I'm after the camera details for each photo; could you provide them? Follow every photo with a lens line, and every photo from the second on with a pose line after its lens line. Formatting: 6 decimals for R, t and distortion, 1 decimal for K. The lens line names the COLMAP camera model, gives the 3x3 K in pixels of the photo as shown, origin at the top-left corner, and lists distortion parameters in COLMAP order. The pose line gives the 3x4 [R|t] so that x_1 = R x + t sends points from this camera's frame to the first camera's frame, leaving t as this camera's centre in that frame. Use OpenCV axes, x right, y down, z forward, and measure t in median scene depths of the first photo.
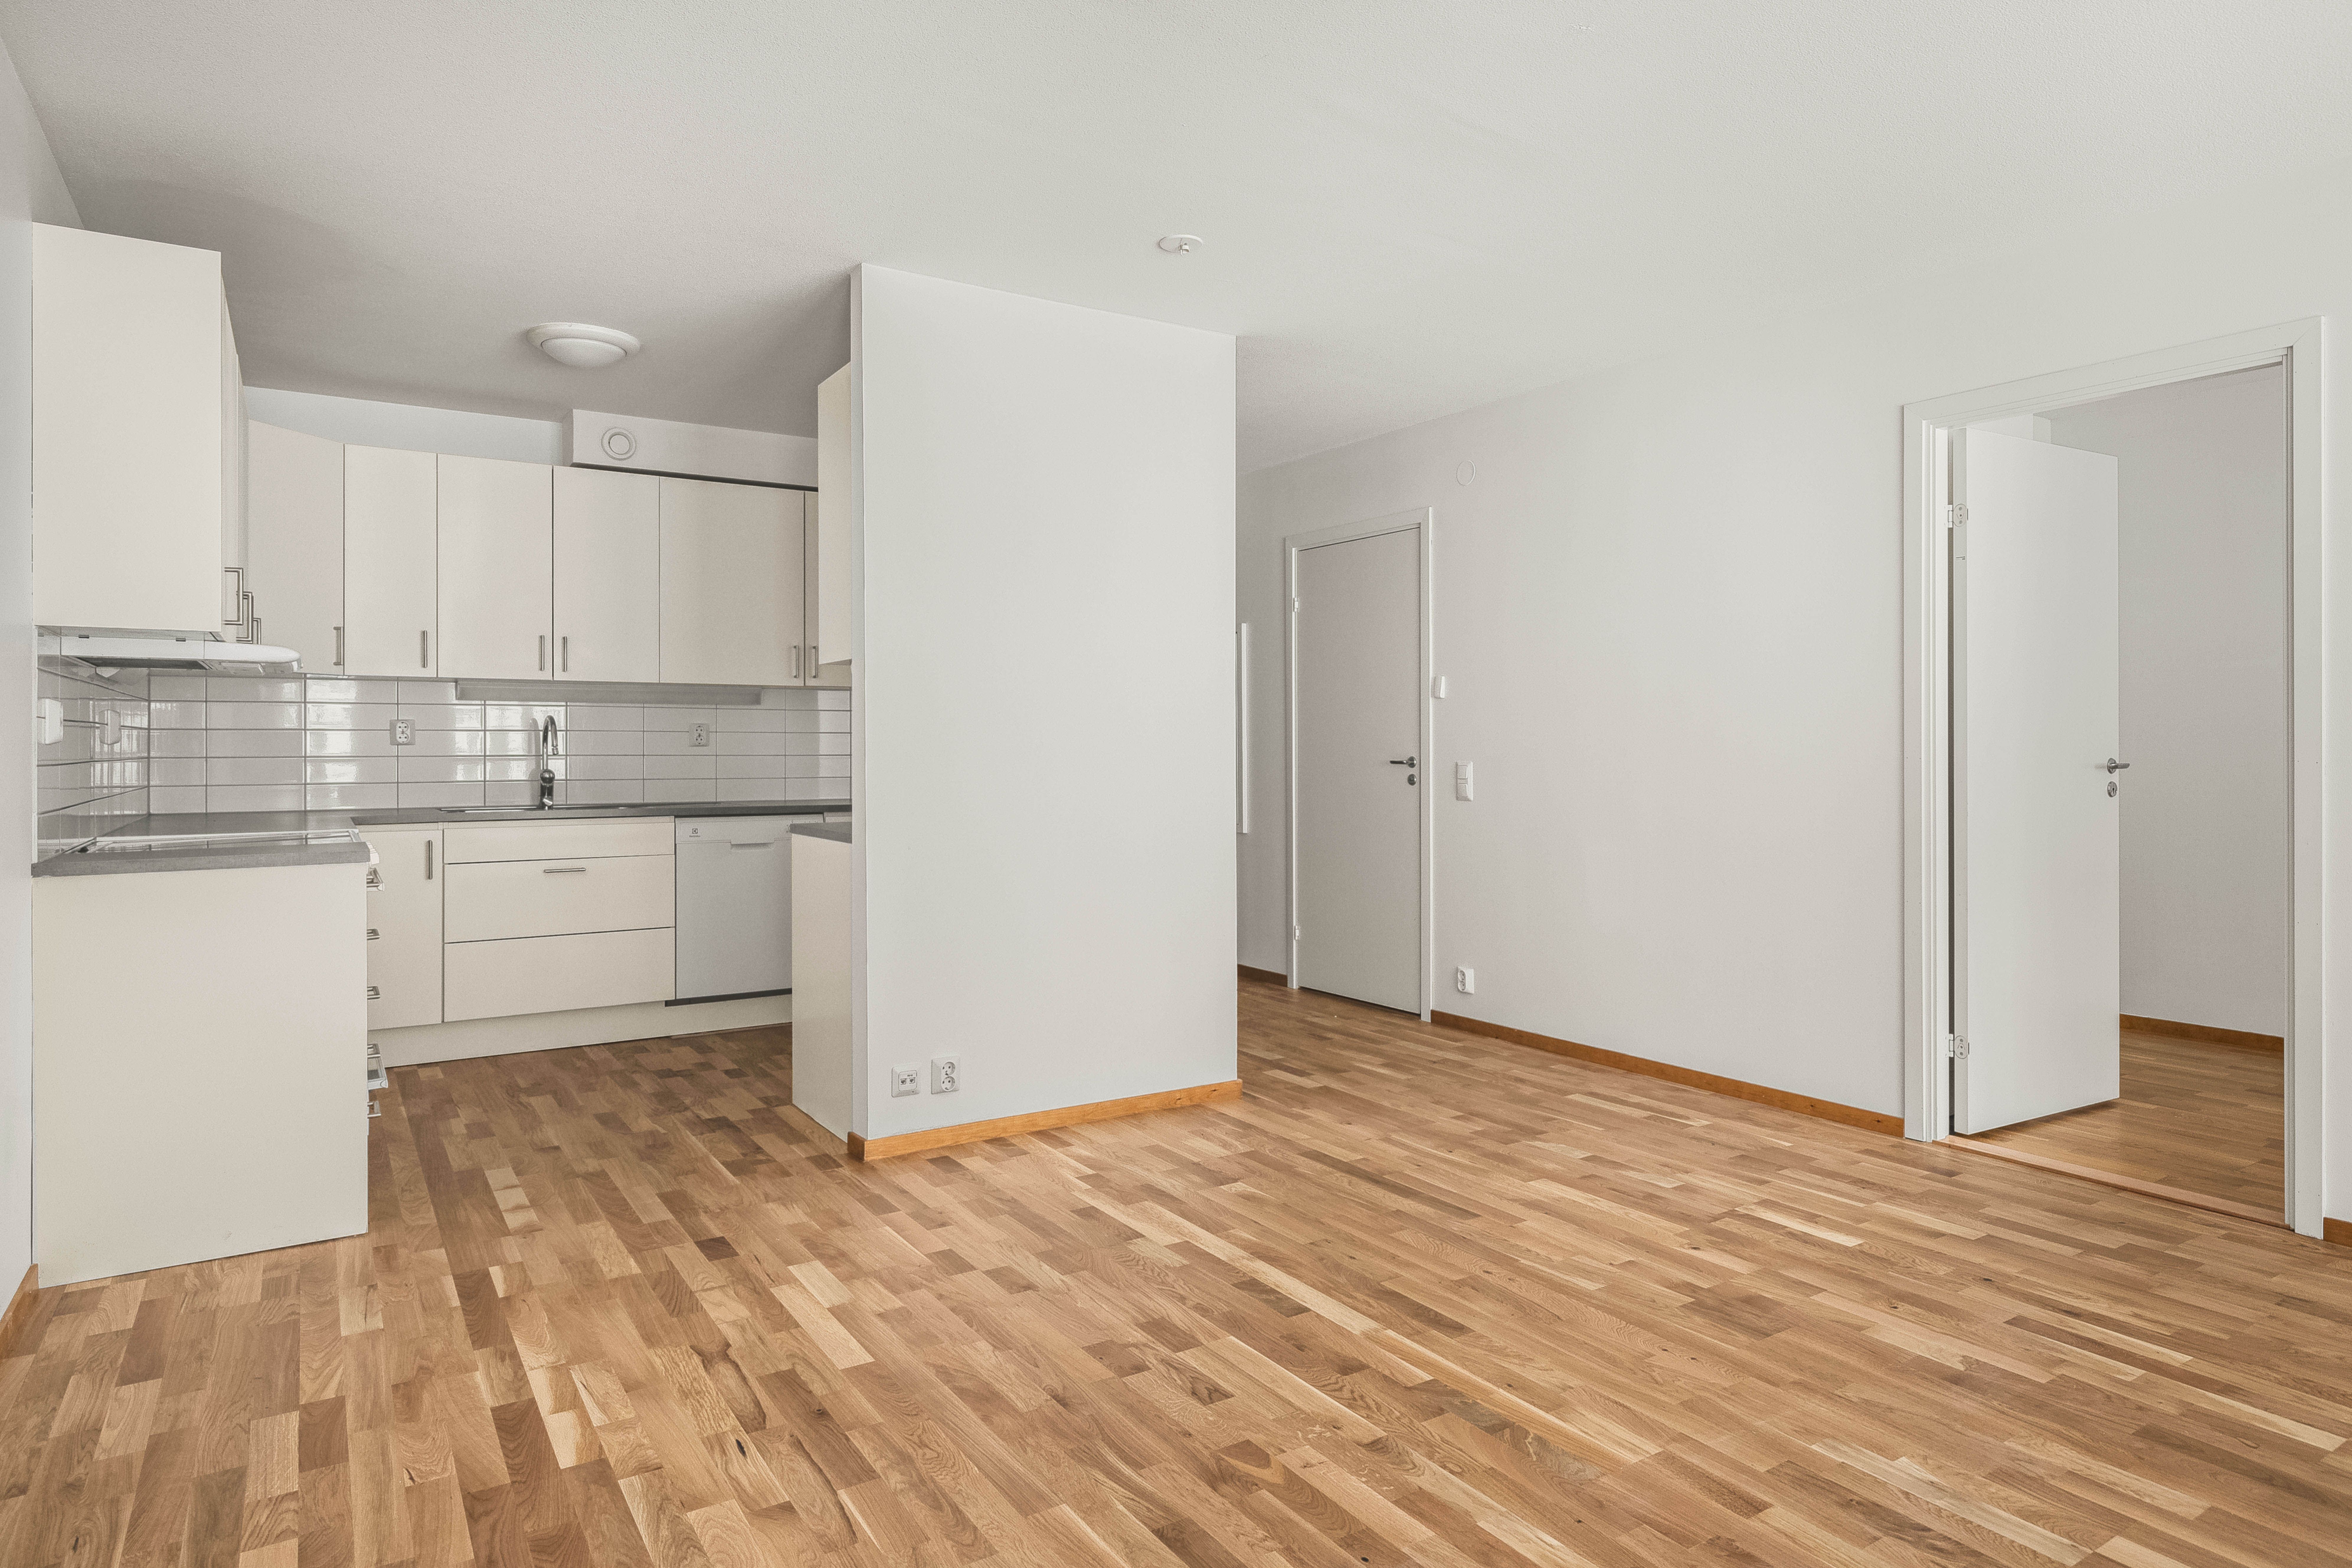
lens RADIAL K [[1355.7, 0, 1195.8], [0, 1355.7, 736.8], [0, 0, 1]] dist [0.006317, 0.000559]
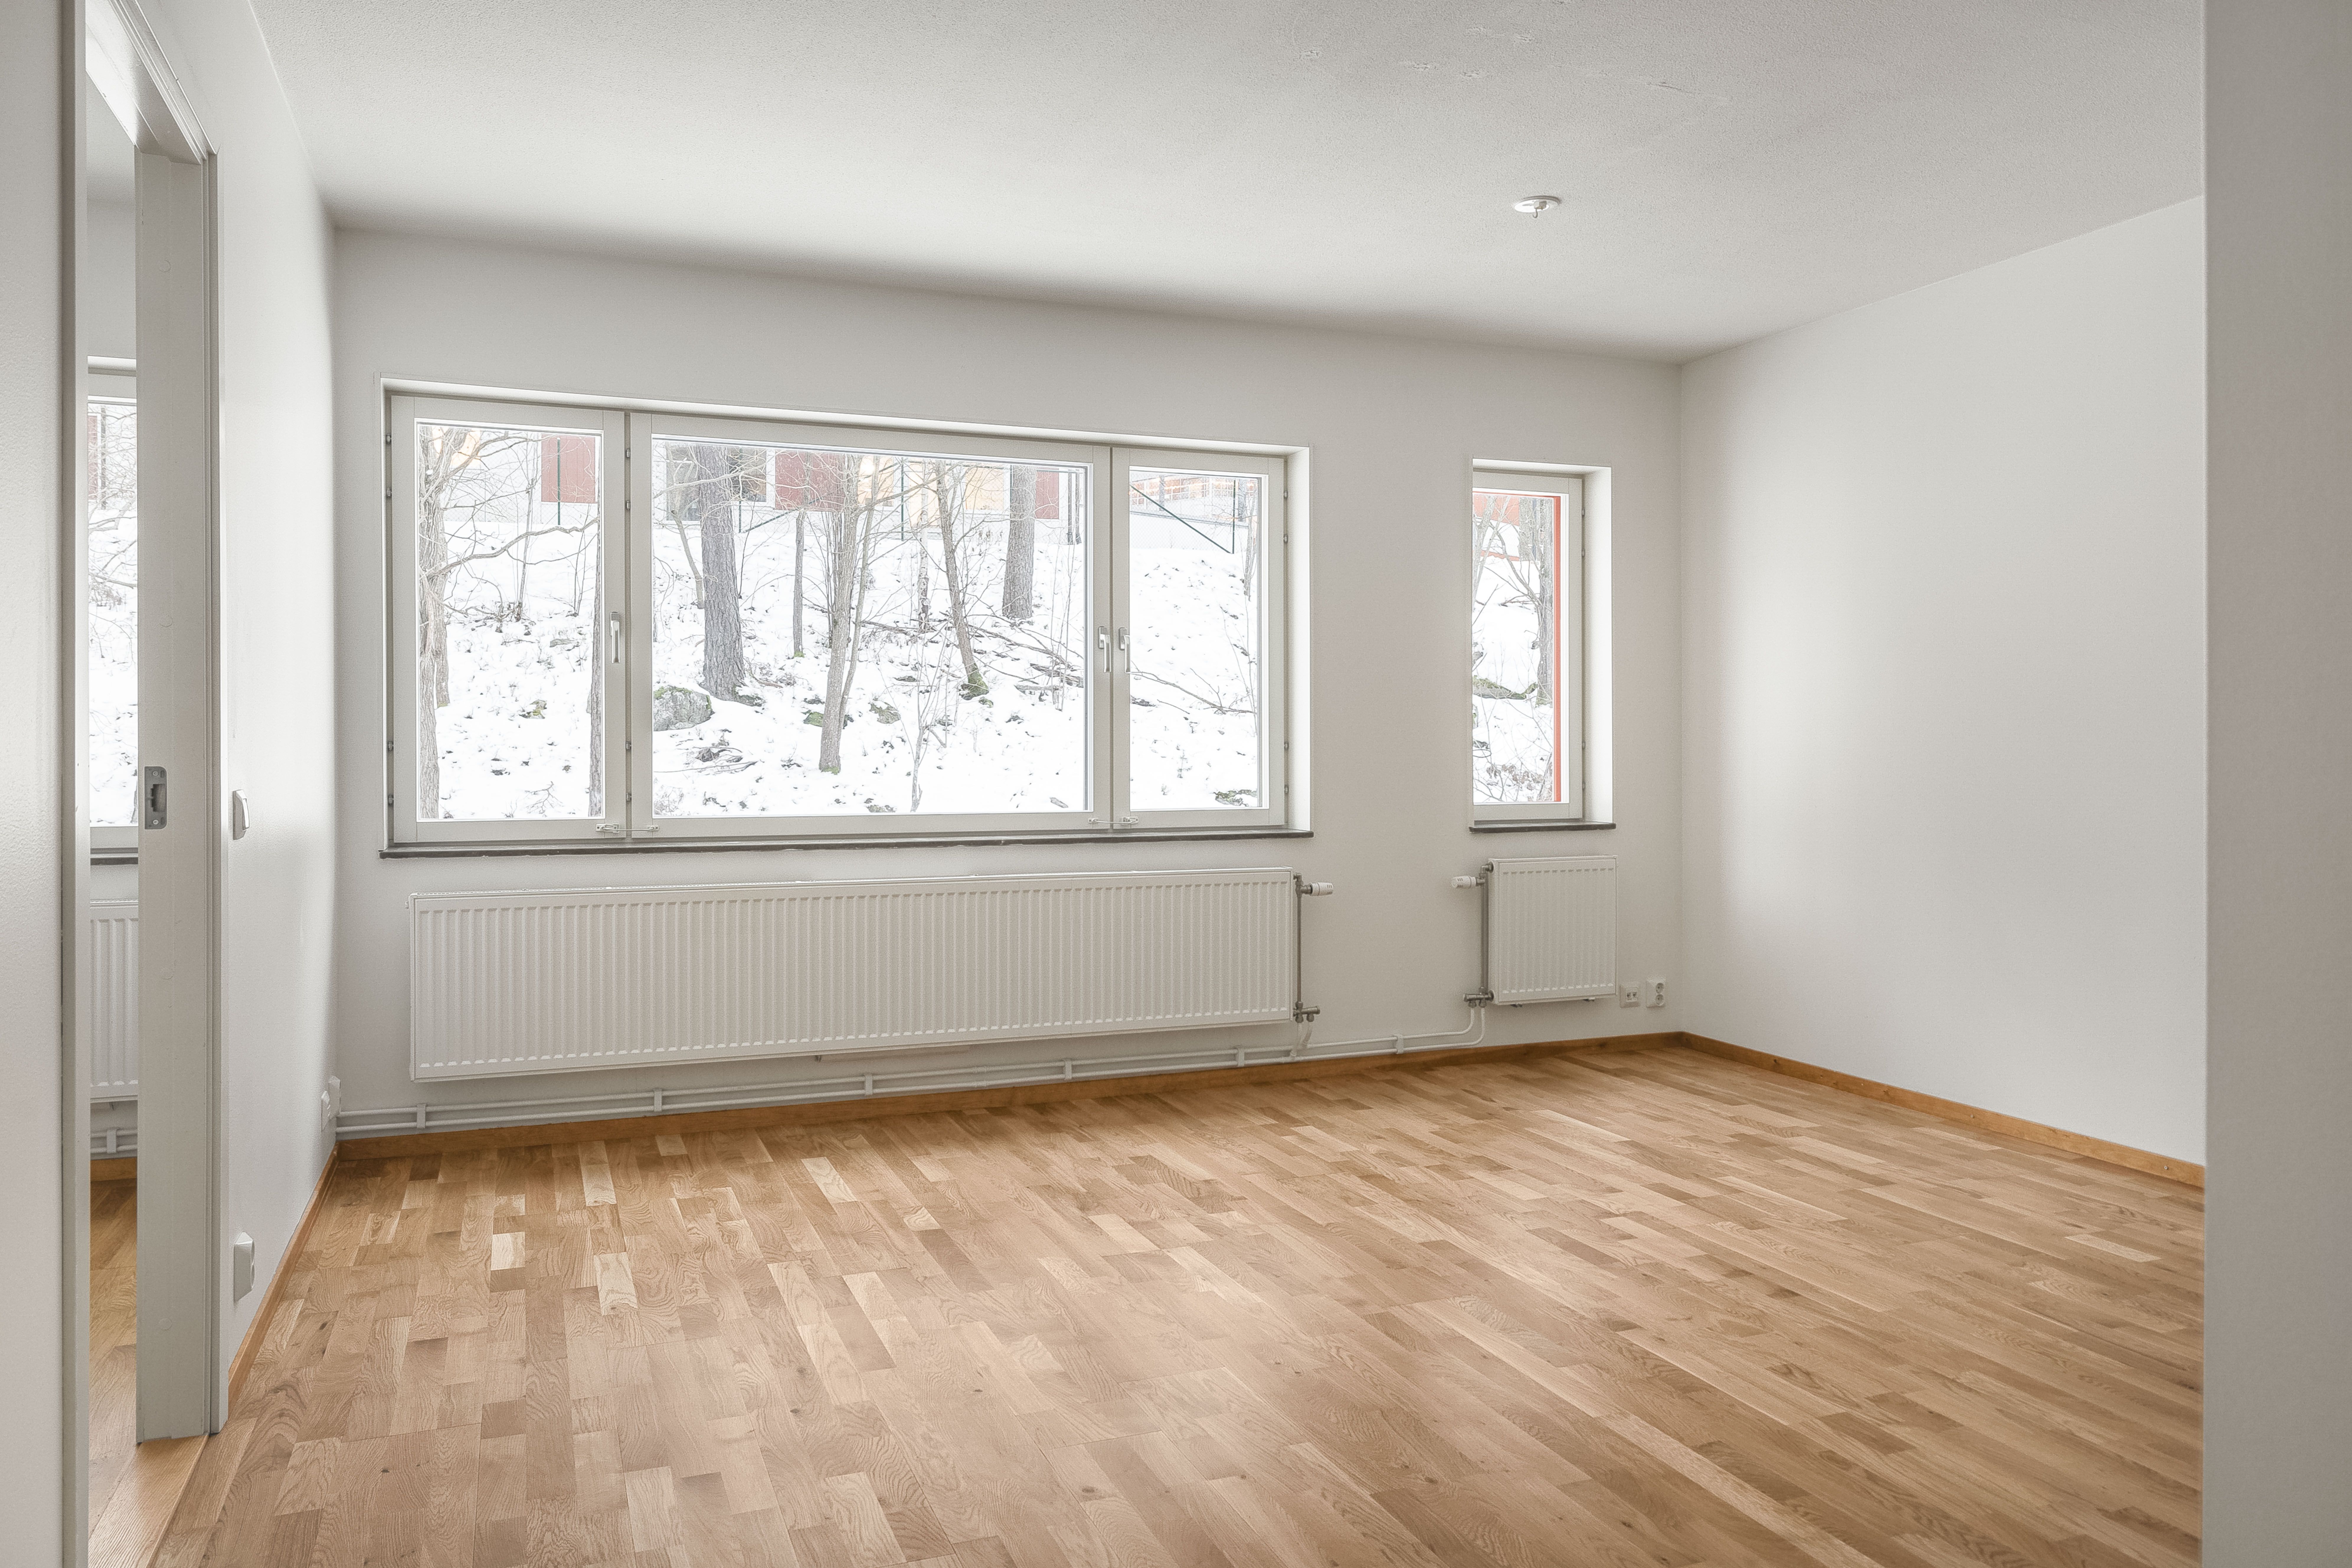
lens RADIAL K [[1631.2, 0, 1171.5], [0, 1631.2, 770.5], [0, 0, 1]] dist [0.003335, 0.003536]
pose [[-0.979514, -0.004080, 0.201337, 0.170335], [-0.001455, 0.999912, 0.013184, 0.014481], [-0.201373, 0.012621, -0.979433, 1.772669]]
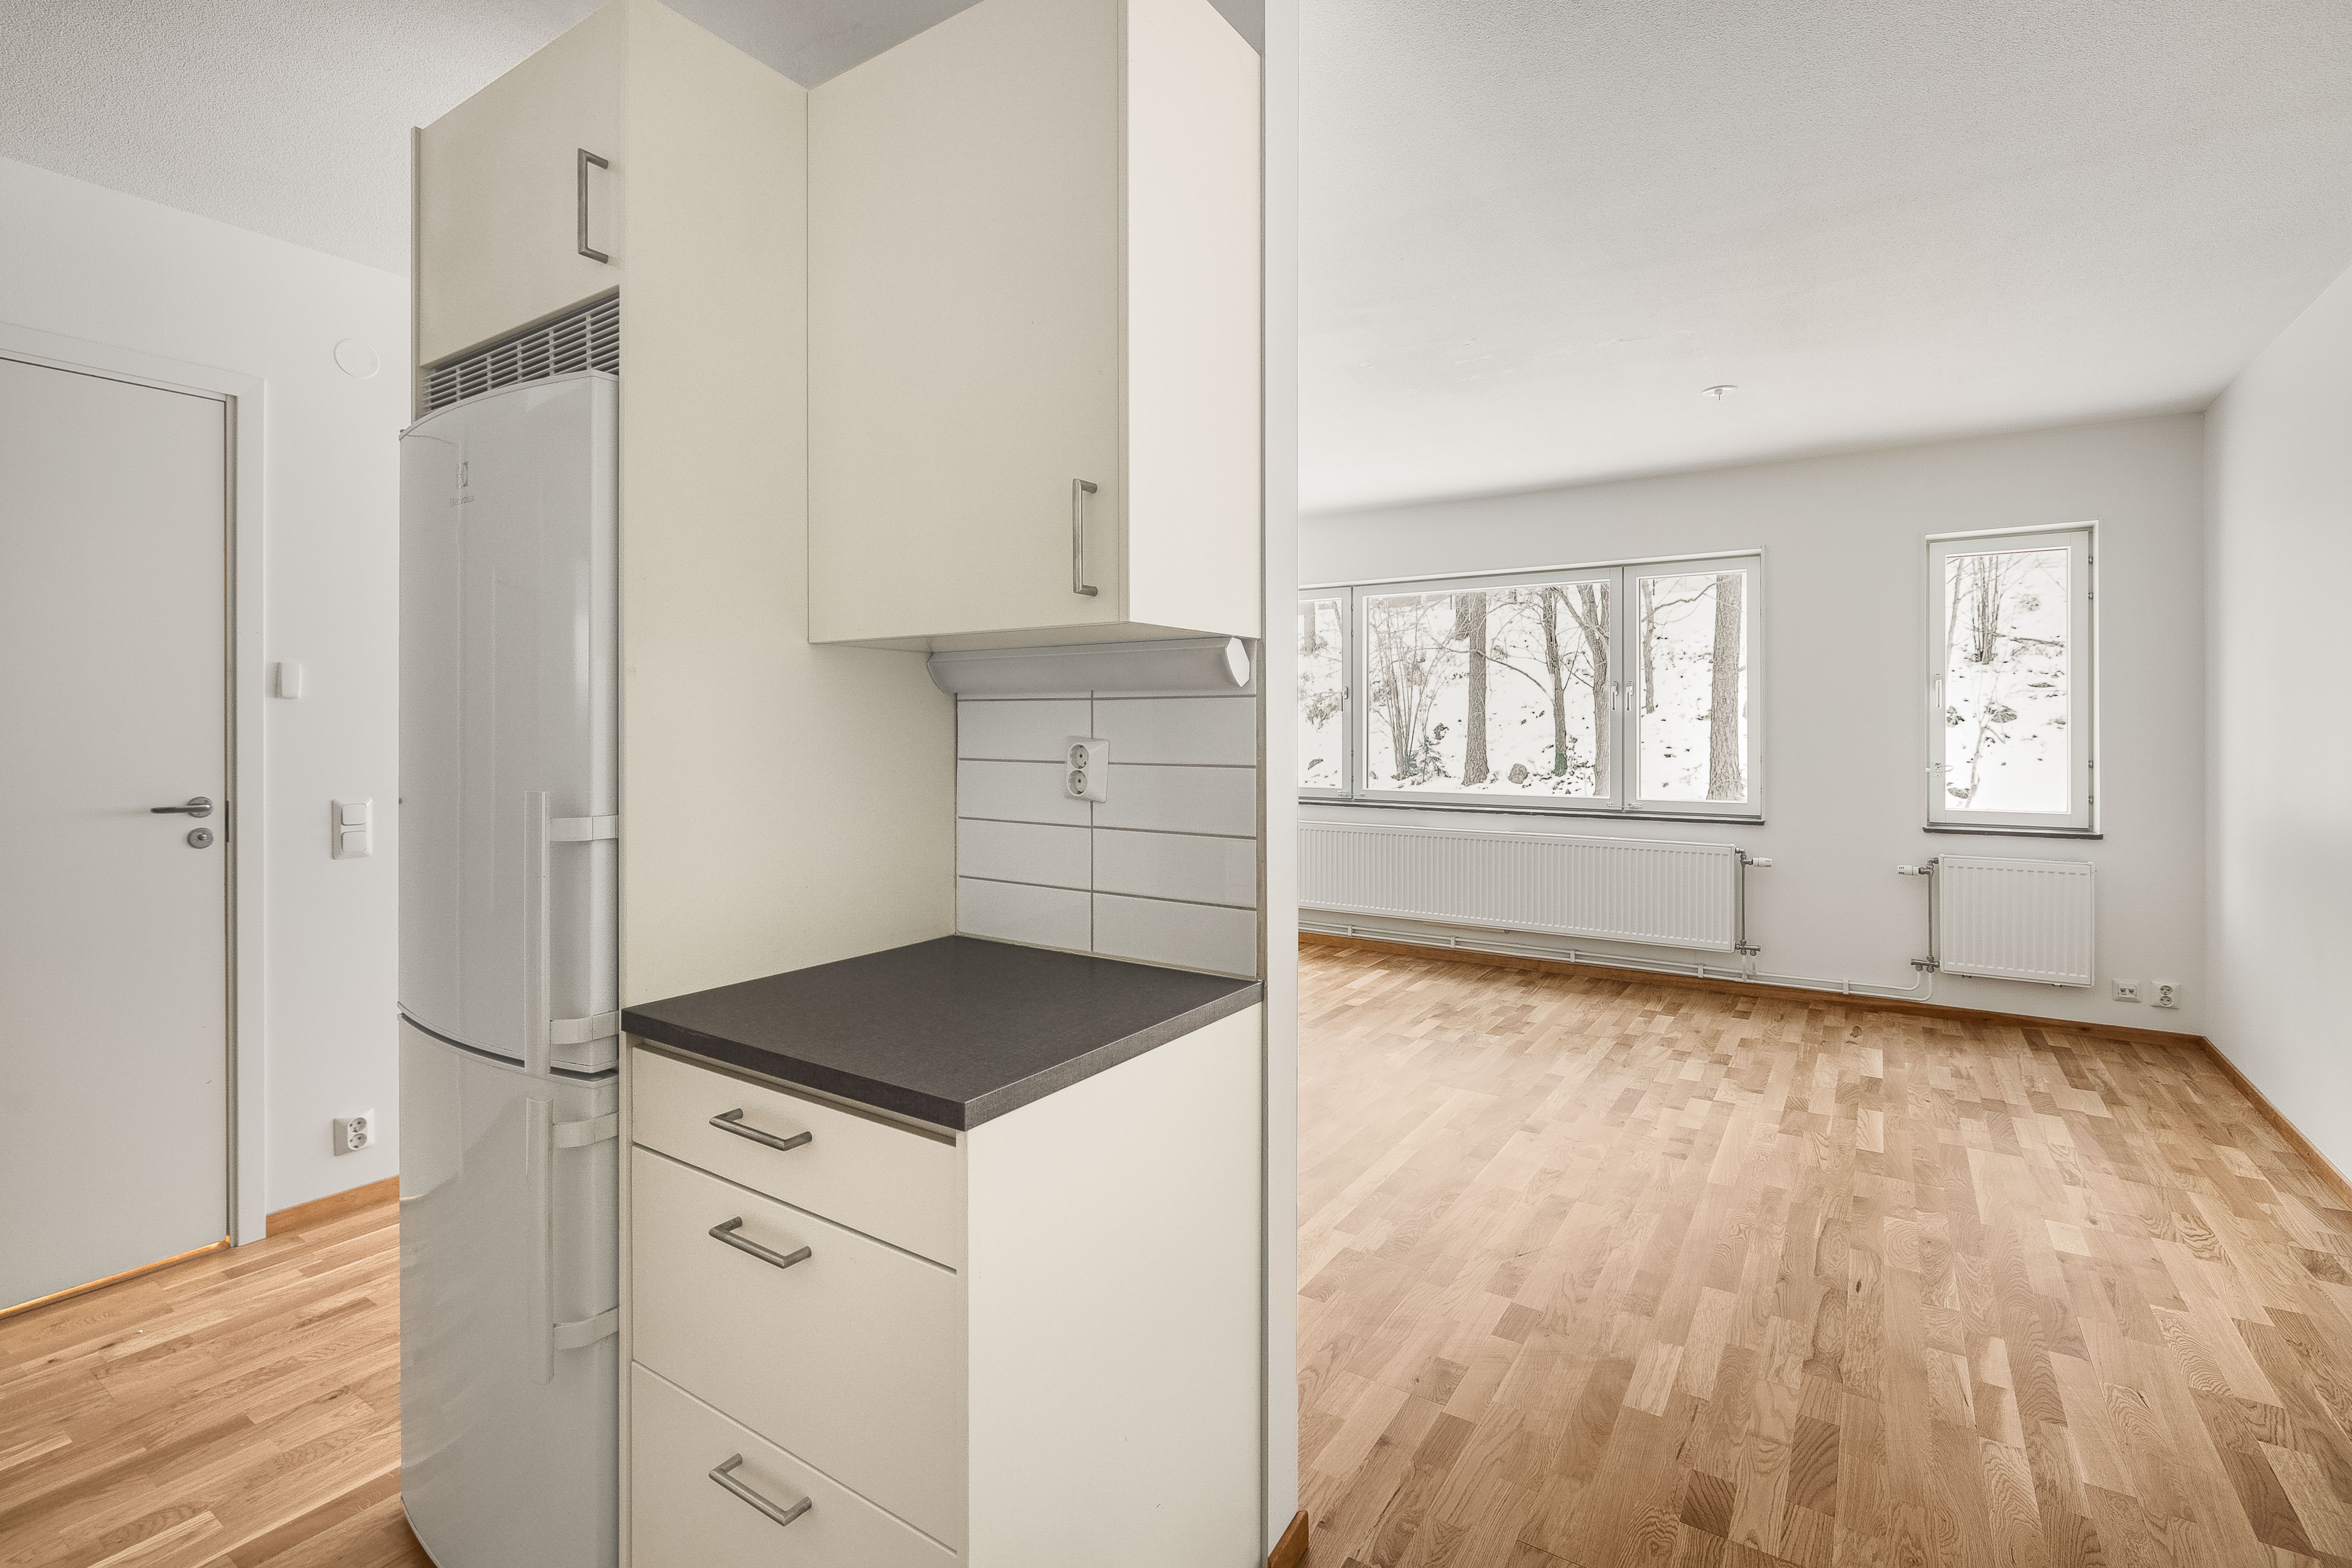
lens RADIAL K [[1076.2, 0, 1169.5], [0, 1076.2, 730.2], [0, 0, 1]] dist [-0.002934, -0.000129]
pose [[-0.393338, -0.002634, 0.919390, -0.761604], [-0.005740, 0.999983, 0.000409, -0.029442], [-0.919376, -0.005116, -0.393347, 1.488914]]
